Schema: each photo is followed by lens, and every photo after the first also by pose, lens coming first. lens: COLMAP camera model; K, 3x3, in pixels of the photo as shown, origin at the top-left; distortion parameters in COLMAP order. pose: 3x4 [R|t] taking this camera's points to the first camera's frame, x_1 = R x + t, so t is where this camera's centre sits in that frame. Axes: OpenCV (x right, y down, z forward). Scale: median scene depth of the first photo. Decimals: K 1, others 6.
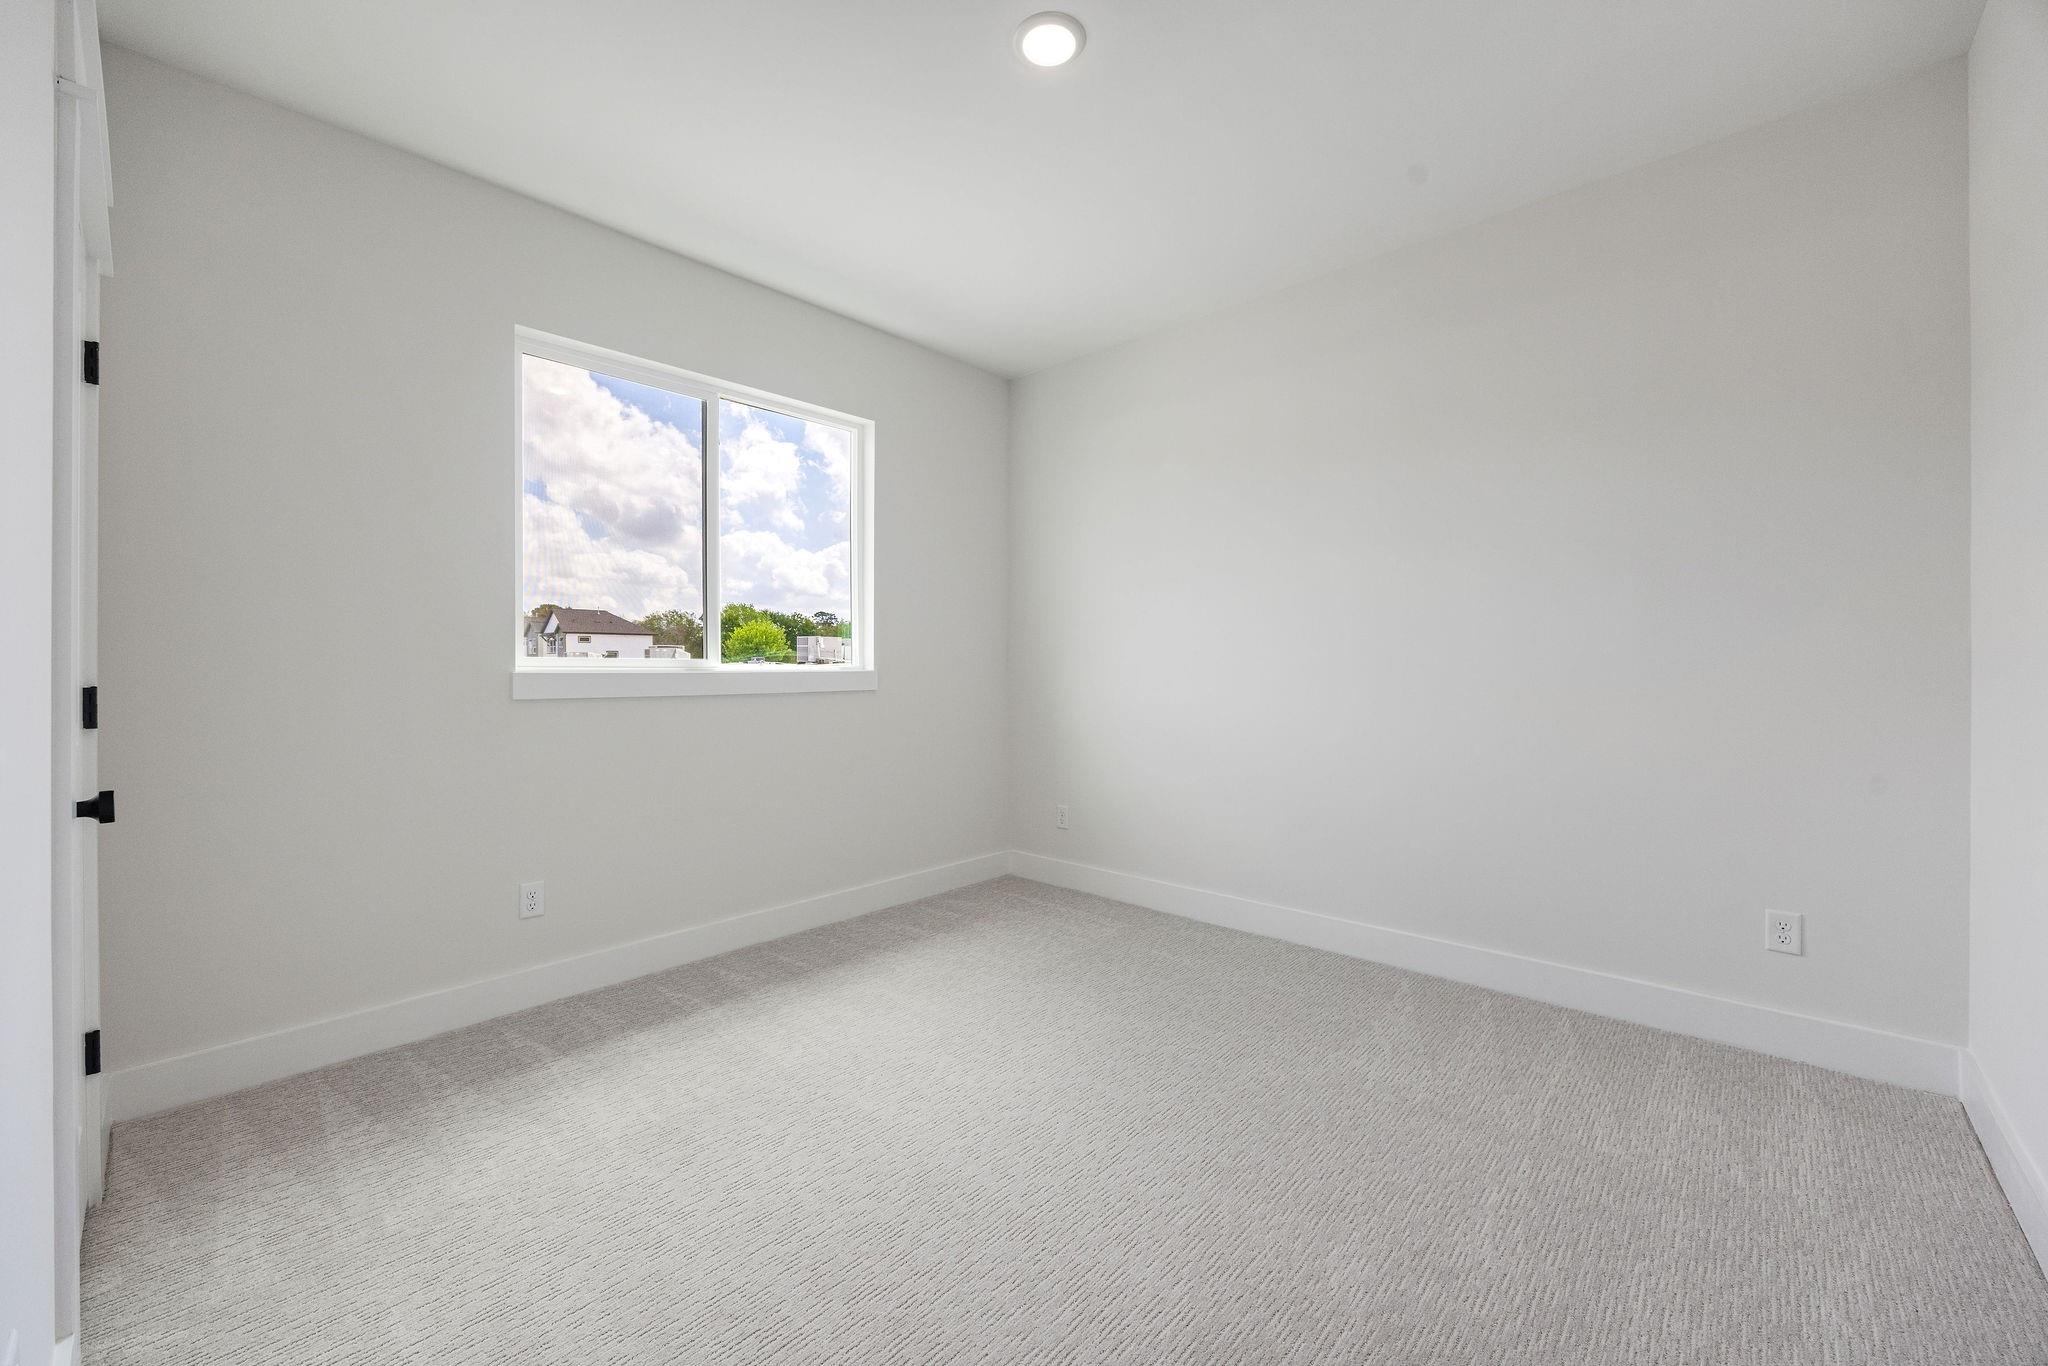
lens RADIAL K [[793.8, 0, 1027.7], [0, 793.8, 673.6], [0, 0, 1]] dist [-0.005982, -0.000141]
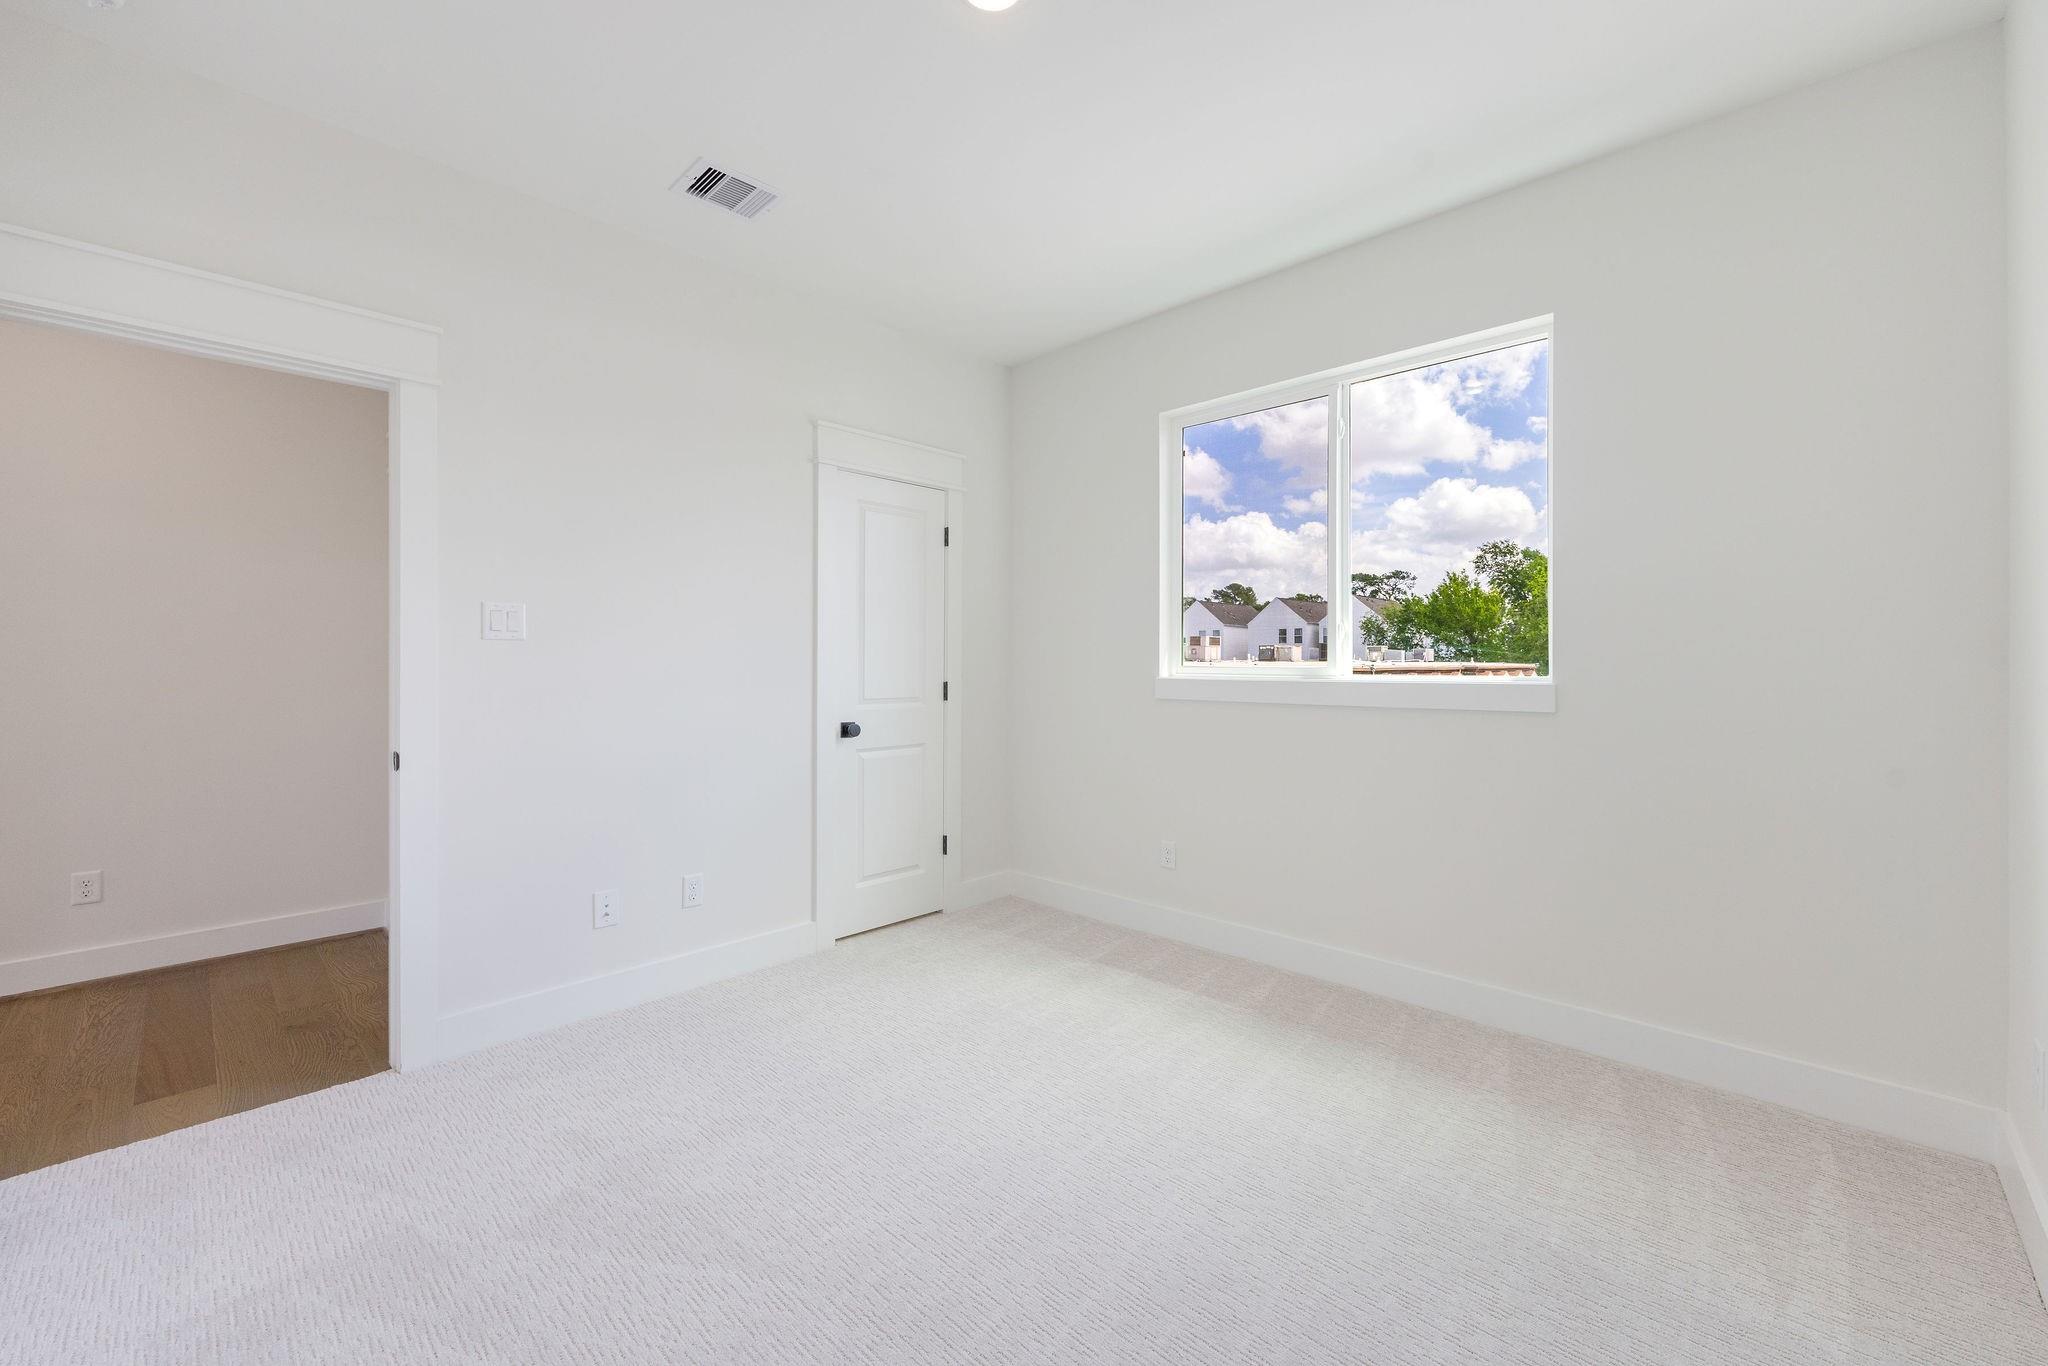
lens RADIAL K [[793.8, 0, 1027.7], [0, 793.8, 673.6], [0, 0, 1]] dist [-0.005982, -0.000141]
pose [[-0.015448, 0.003241, -0.999875, 0.634098], [-0.015037, 0.999881, 0.003473, -0.010081], [0.999768, 0.015089, -0.015397, 0.746346]]
